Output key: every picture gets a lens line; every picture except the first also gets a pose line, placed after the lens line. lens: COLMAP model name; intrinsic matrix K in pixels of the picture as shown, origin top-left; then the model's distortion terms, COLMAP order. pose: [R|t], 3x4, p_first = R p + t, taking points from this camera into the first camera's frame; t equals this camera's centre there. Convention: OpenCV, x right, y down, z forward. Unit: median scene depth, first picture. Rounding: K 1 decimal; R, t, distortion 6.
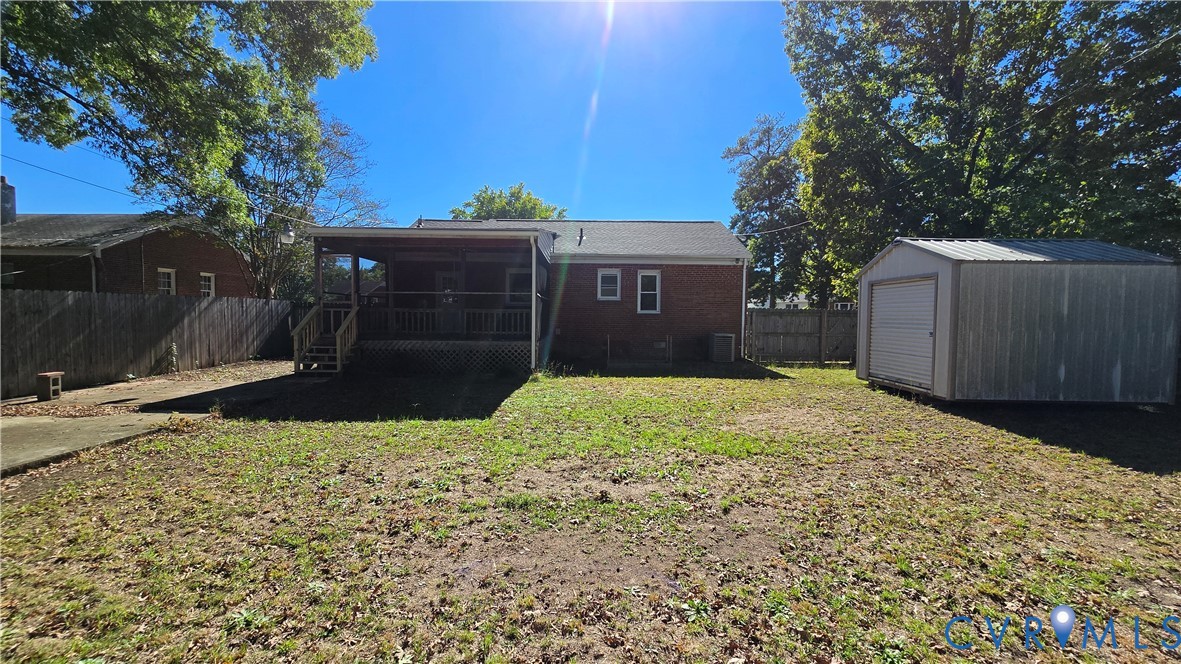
lens RADIAL K [[484.8, 0, 587.1], [0, 484.8, 335.5], [0, 0, 1]] dist [-0.000391, -0.000502]
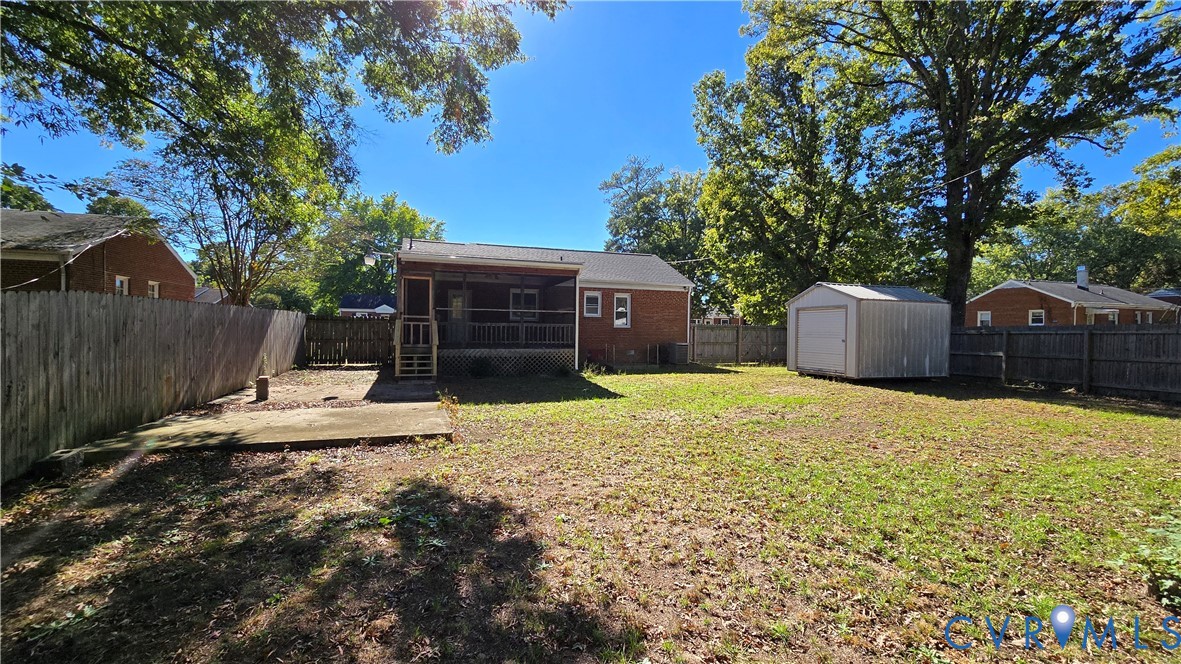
lens RADIAL K [[484.8, 0, 594.9], [0, 484.8, 330.9], [0, 0, 1]] dist [-0.000391, -0.000502]
pose [[0.945774, 0.002632, 0.324815, -0.361741], [0.009595, 0.999304, -0.036037, 0.008445], [-0.324684, 0.037200, 0.945091, -0.176234]]
